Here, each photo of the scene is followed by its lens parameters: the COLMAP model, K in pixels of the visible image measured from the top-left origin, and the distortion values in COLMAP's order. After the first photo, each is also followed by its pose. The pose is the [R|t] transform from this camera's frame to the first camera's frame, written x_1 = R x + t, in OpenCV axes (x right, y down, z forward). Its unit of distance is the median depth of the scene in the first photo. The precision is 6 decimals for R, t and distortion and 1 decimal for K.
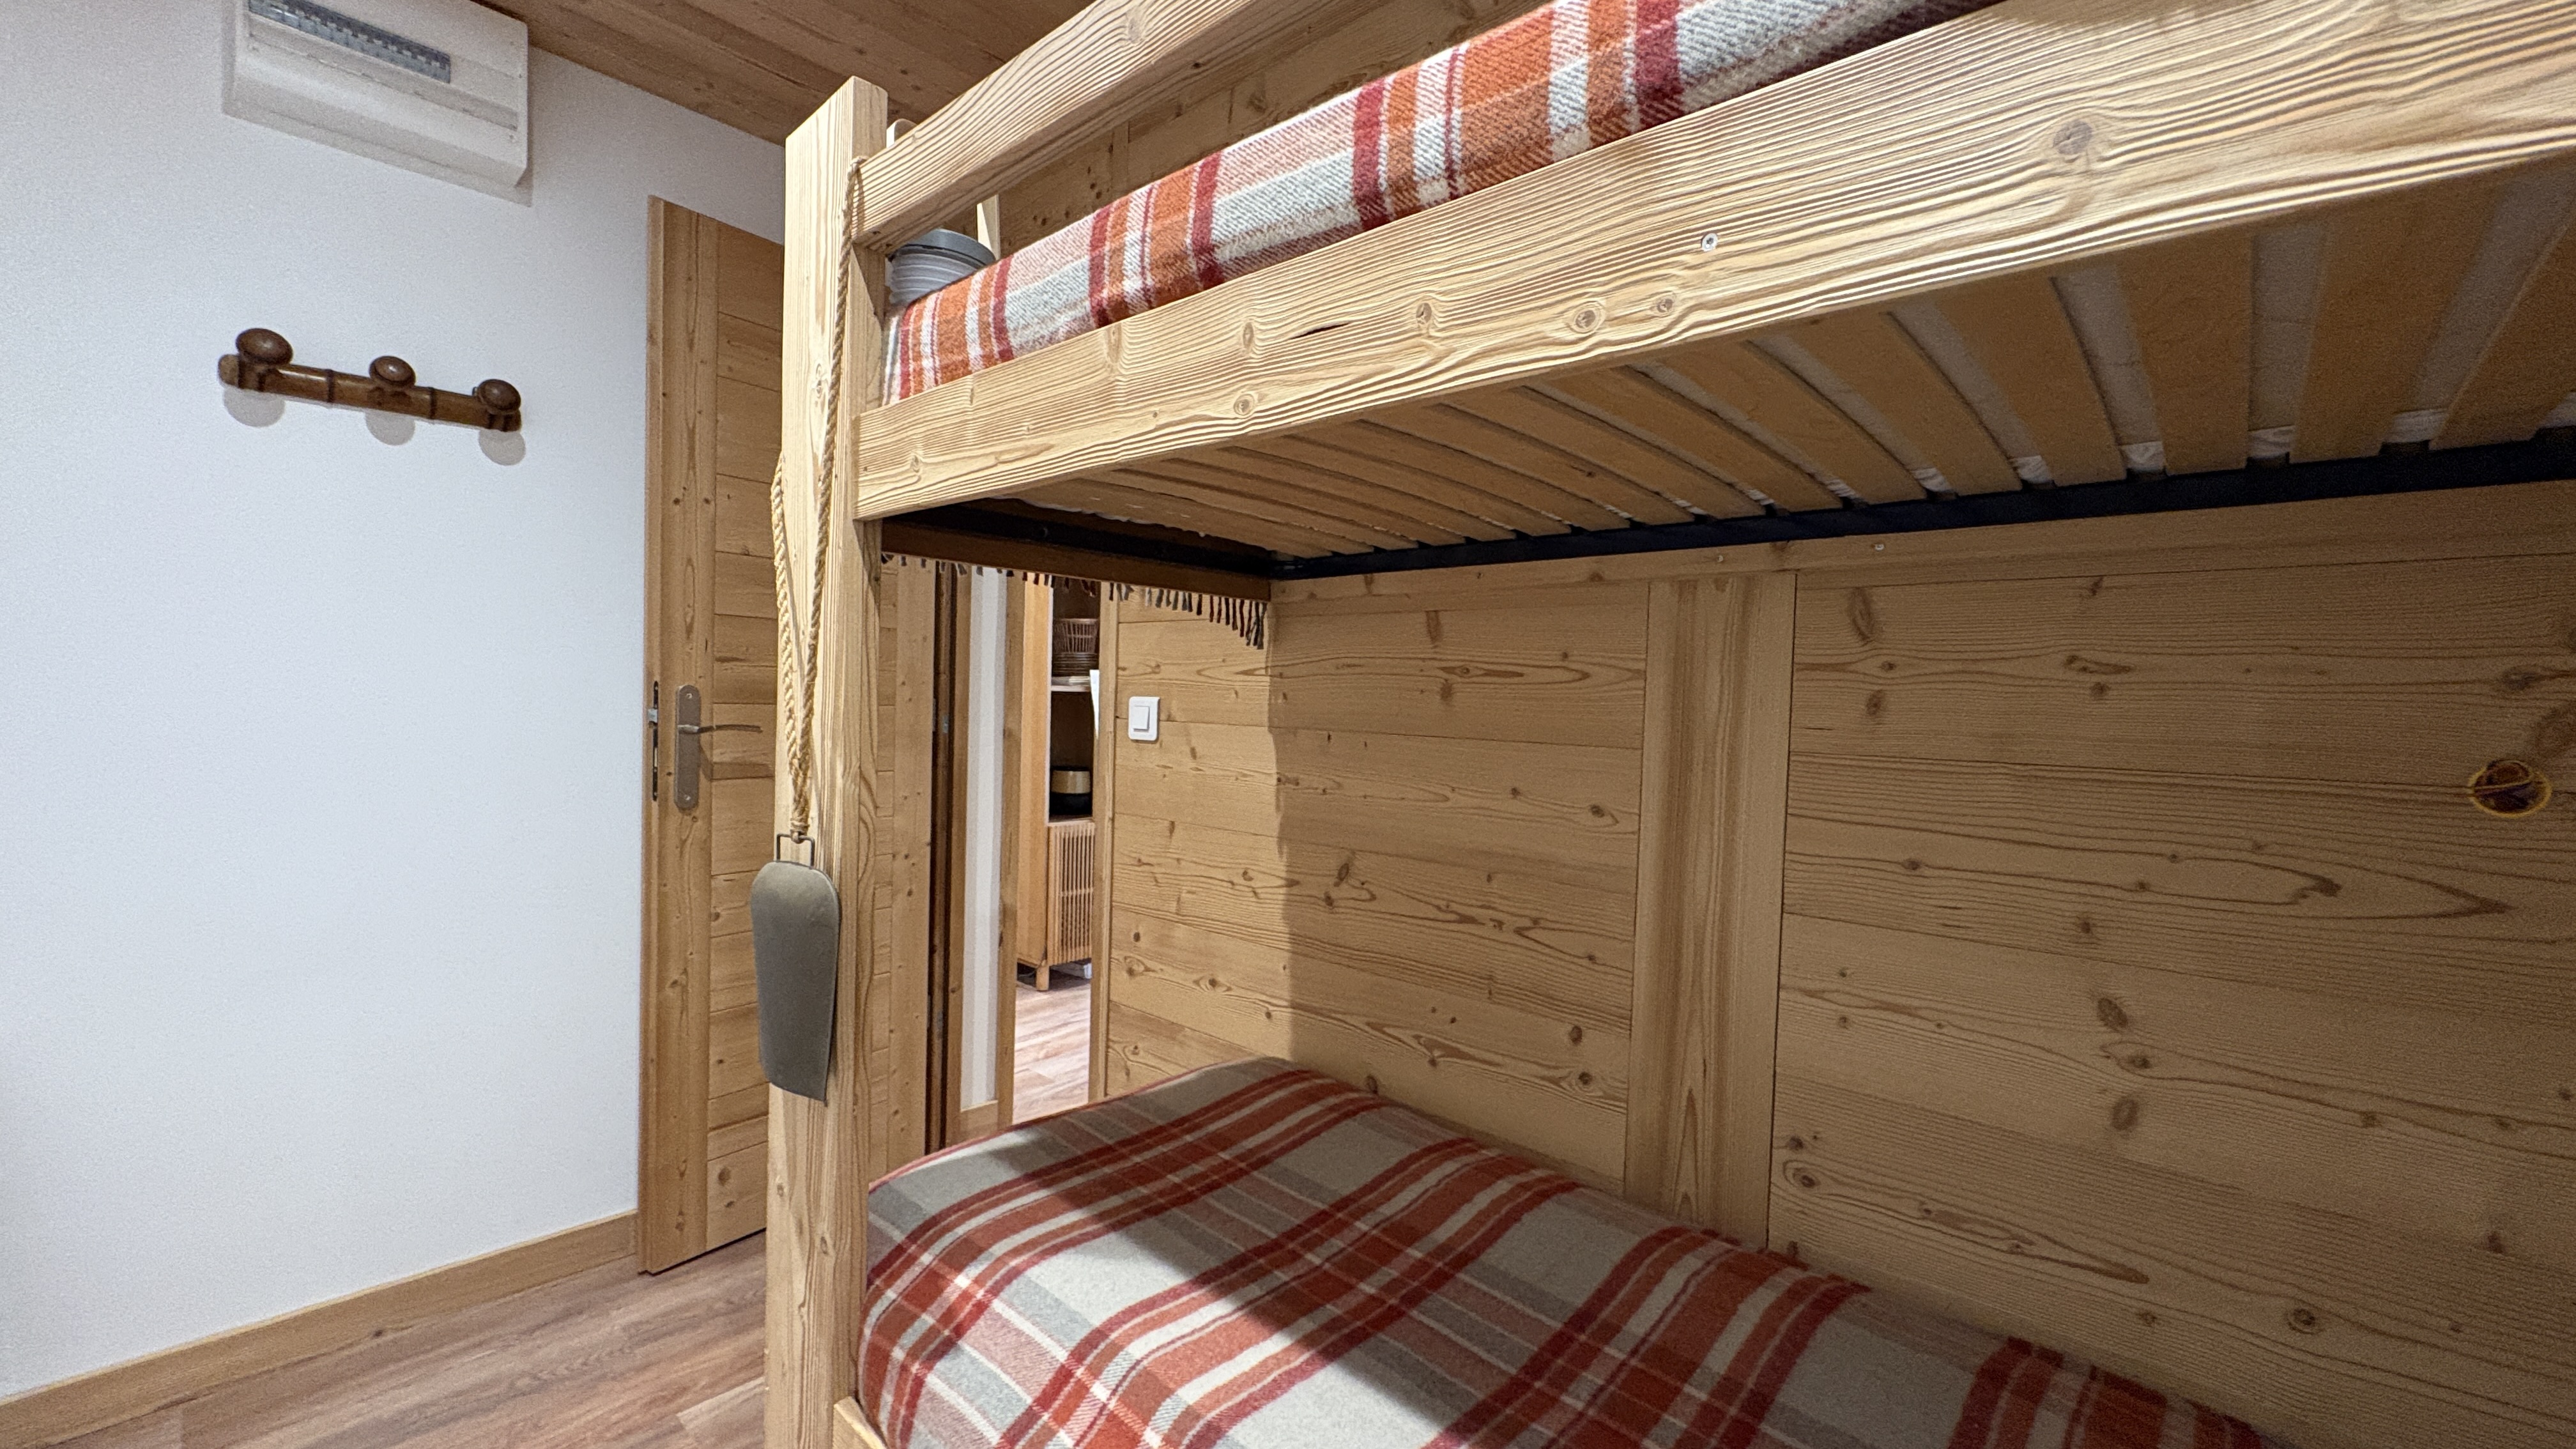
lens RADIAL K [[1022.6, 0, 1285.7], [0, 1022.6, 726.5], [0, 0, 1]] dist [-0.001773, 0.001138]
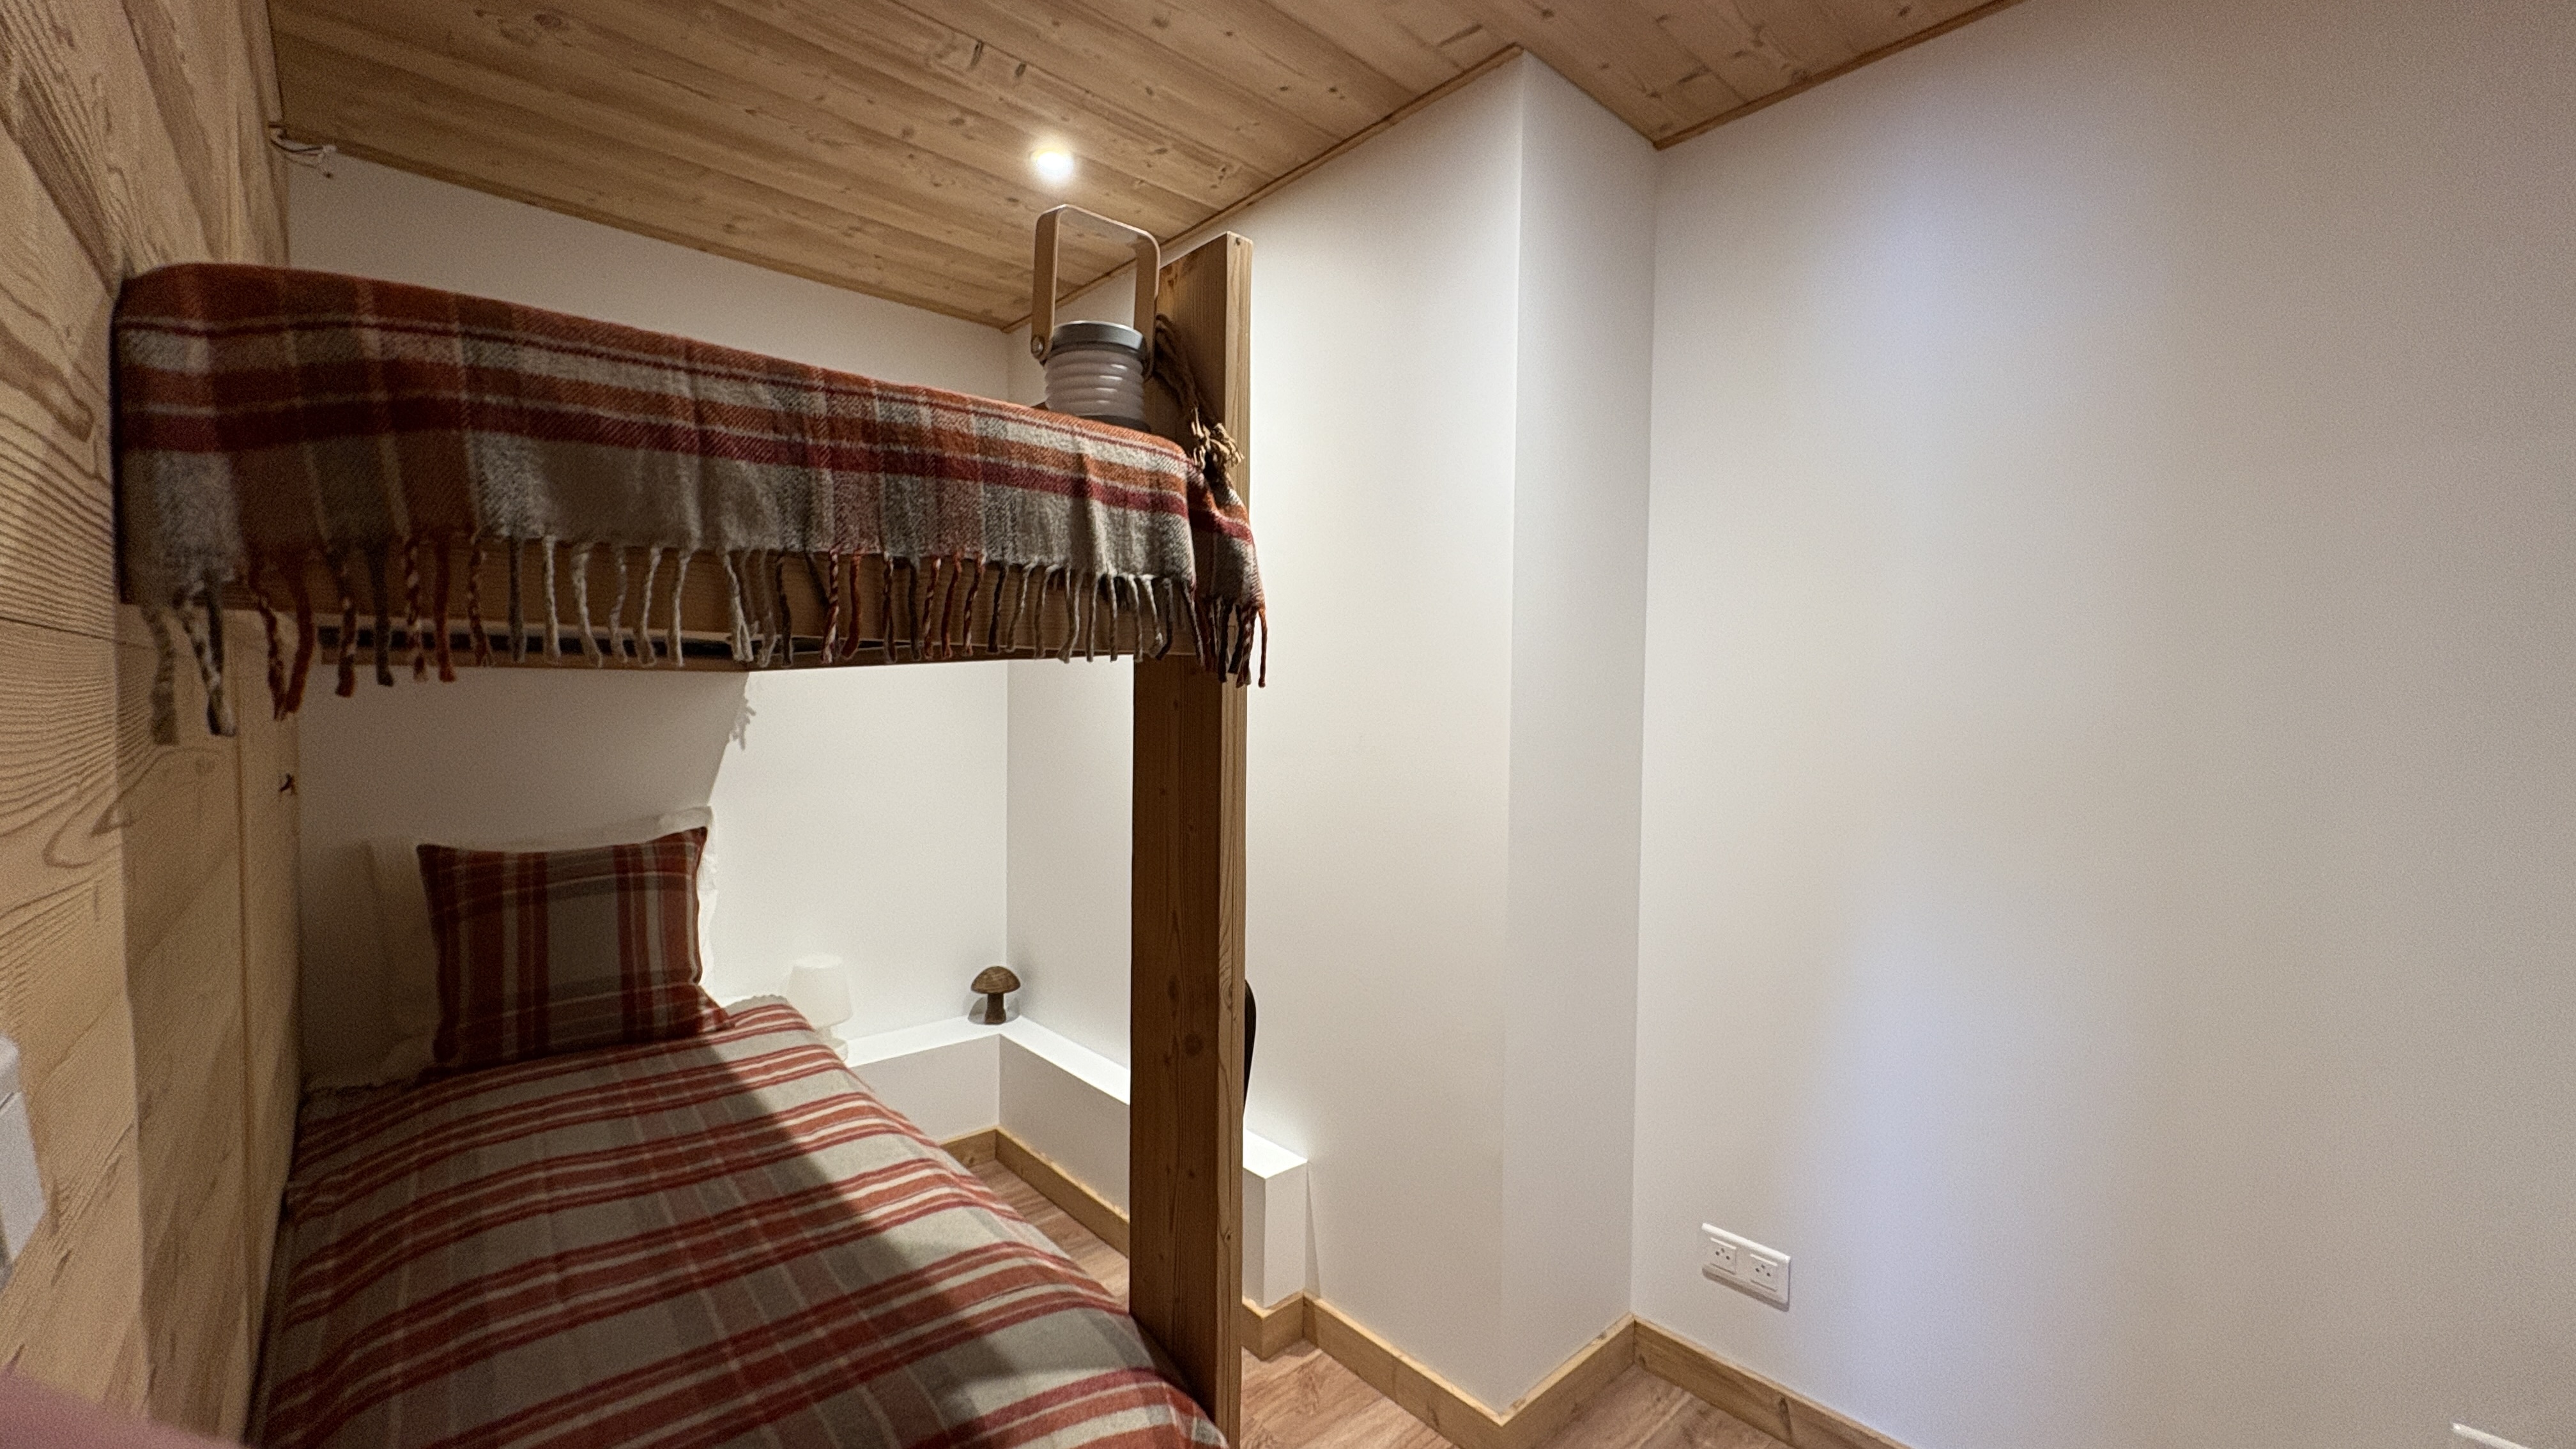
lens RADIAL K [[1022.6, 0, 1288.0], [0, 1022.6, 733.1], [0, 0, 1]] dist [-0.001773, 0.001138]
pose [[-0.994879, -0.046870, 0.089546, -0.557358], [-0.041474, 0.997264, 0.061197, -0.155449], [-0.092169, 0.057170, -0.994101, 1.765626]]
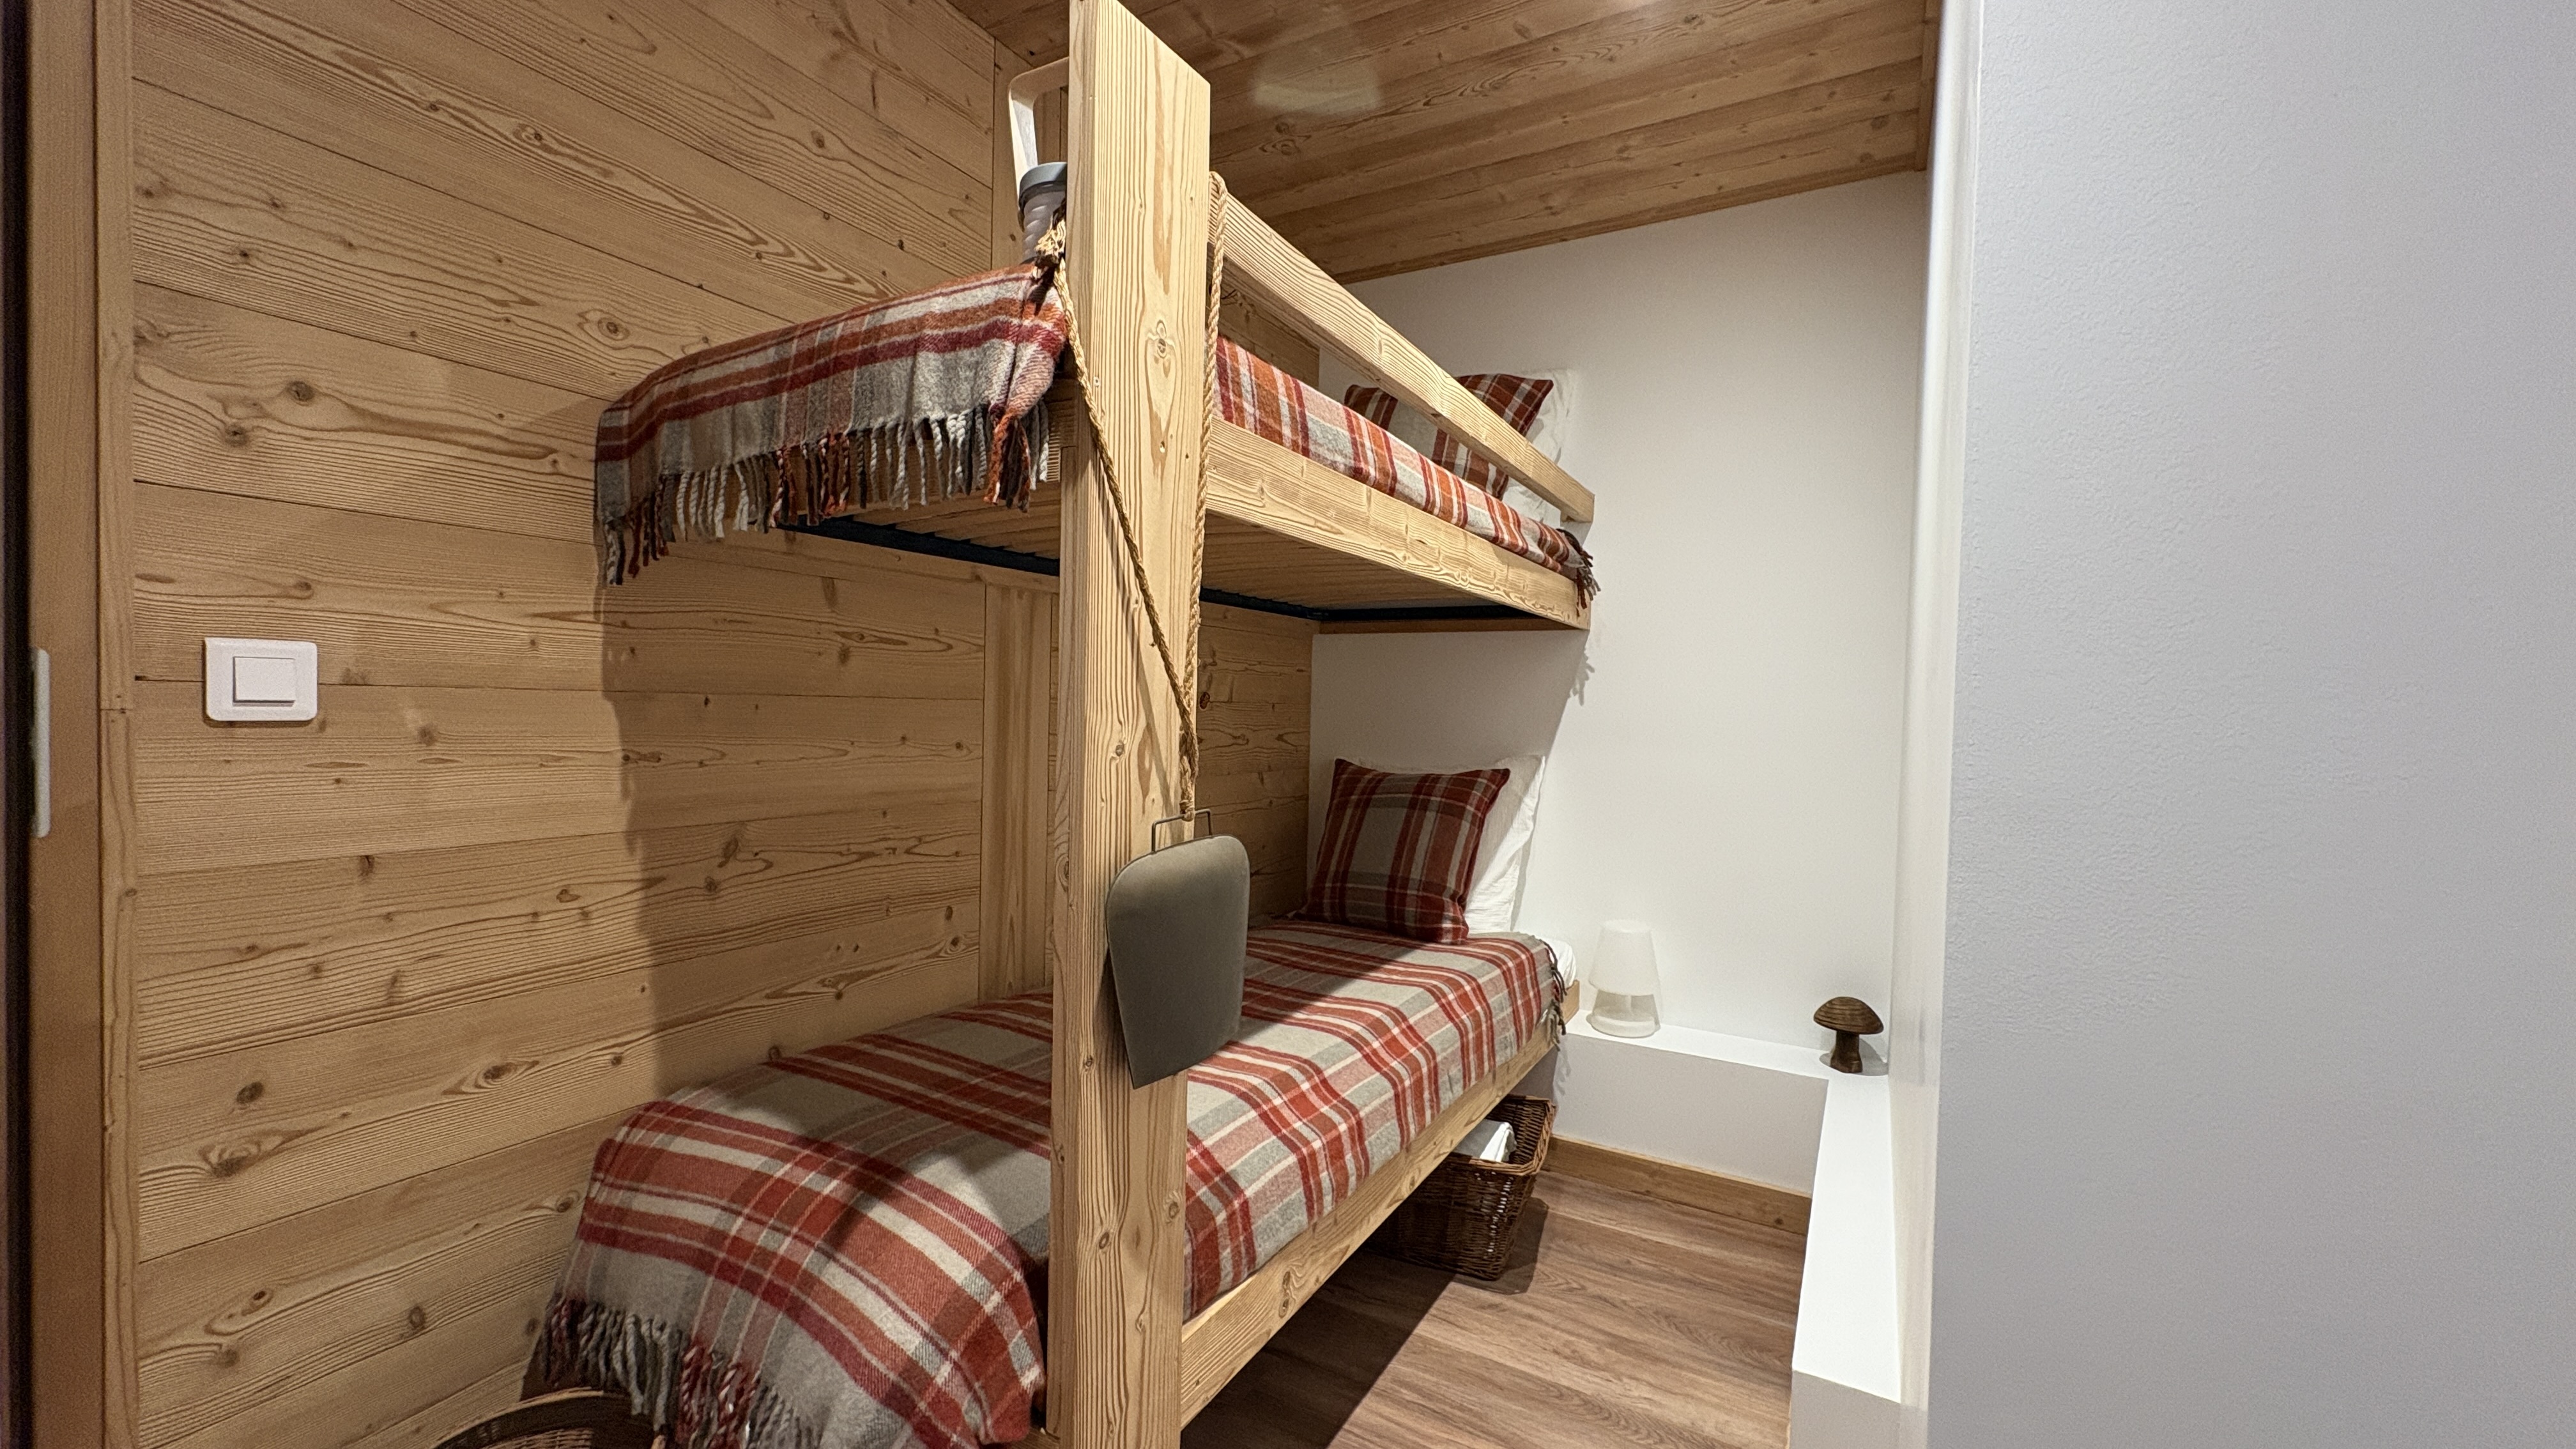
lens RADIAL K [[1022.6, 0, 1291.6], [0, 1022.6, 732.6], [0, 0, 1]] dist [-0.001773, 0.001138]
pose [[-0.221177, -0.066873, 0.972938, -1.200395], [-0.010349, 0.997751, 0.066226, -0.033429], [-0.975179, 0.004579, -0.221371, 0.921957]]
